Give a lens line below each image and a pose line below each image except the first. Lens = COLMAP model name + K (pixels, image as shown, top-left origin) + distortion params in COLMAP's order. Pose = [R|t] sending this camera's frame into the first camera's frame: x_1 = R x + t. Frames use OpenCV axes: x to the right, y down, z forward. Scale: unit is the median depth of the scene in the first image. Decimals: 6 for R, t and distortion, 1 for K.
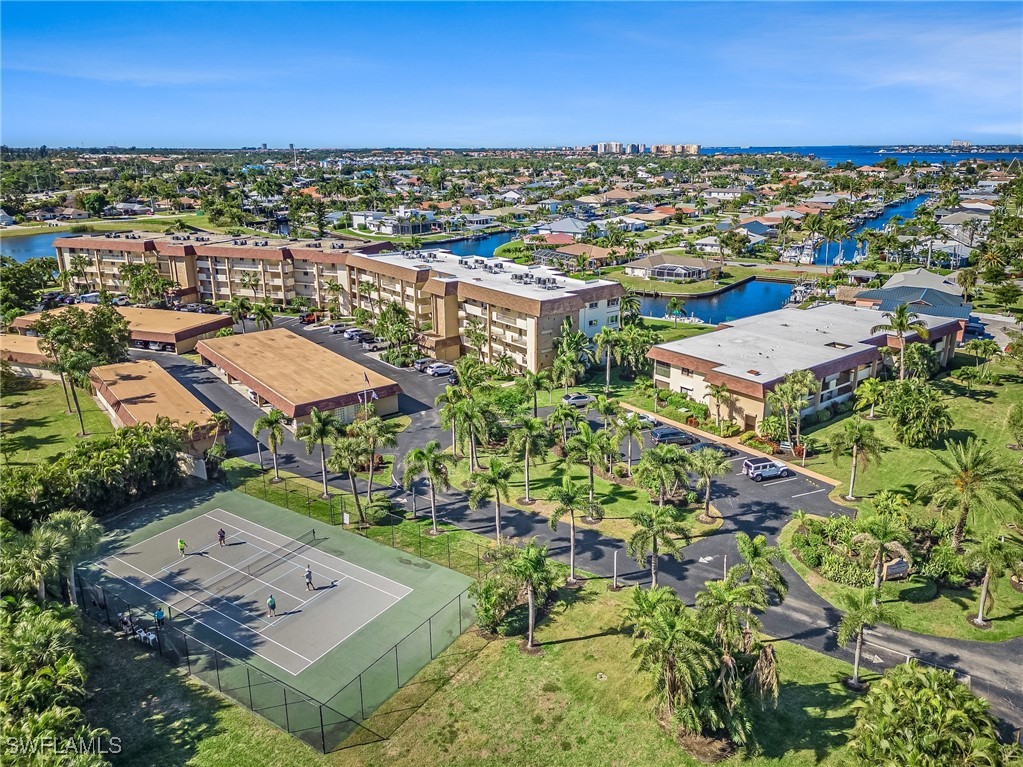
lens RADIAL K [[727.7, 0, 527.4], [0, 727.7, 356.6], [0, 0, 1]] dist [0.065688, -0.067561]
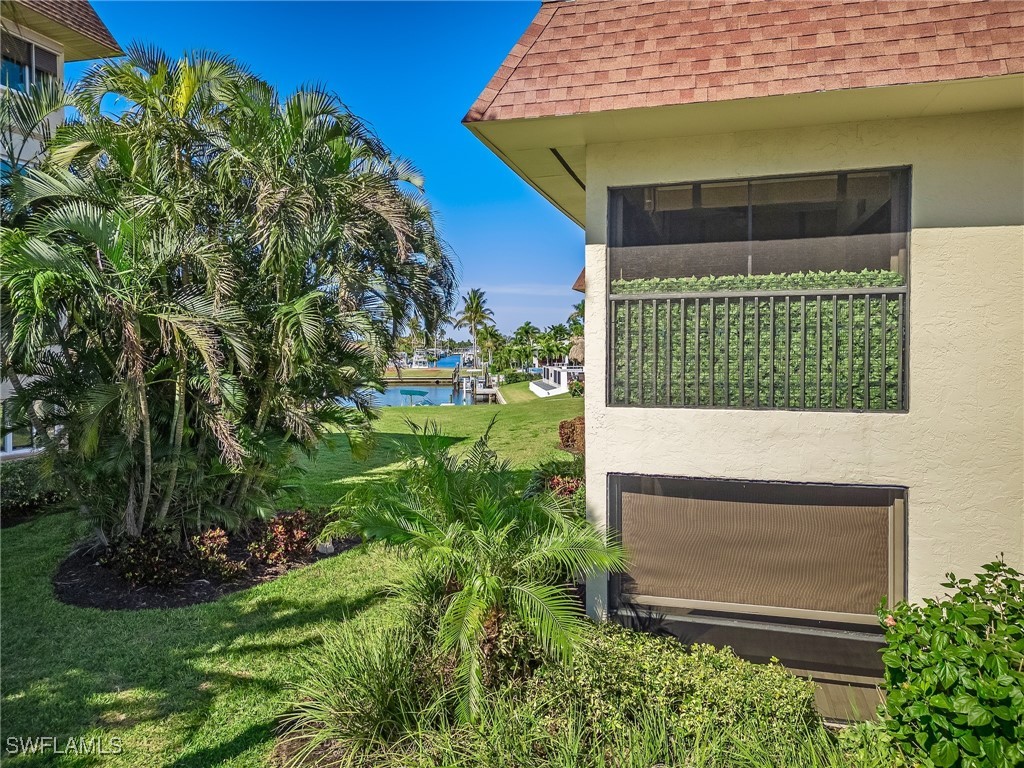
lens RADIAL K [[723.8, 0, 496.1], [0, 723.8, 354.3], [0, 0, 1]] dist [0.073651, -0.067454]
pose [[0.821866, -0.000410, 0.569681, 0.131917], [0.156353, 0.961761, -0.224875, 0.034293], [-0.547805, 0.273888, 0.790503, 0.986878]]
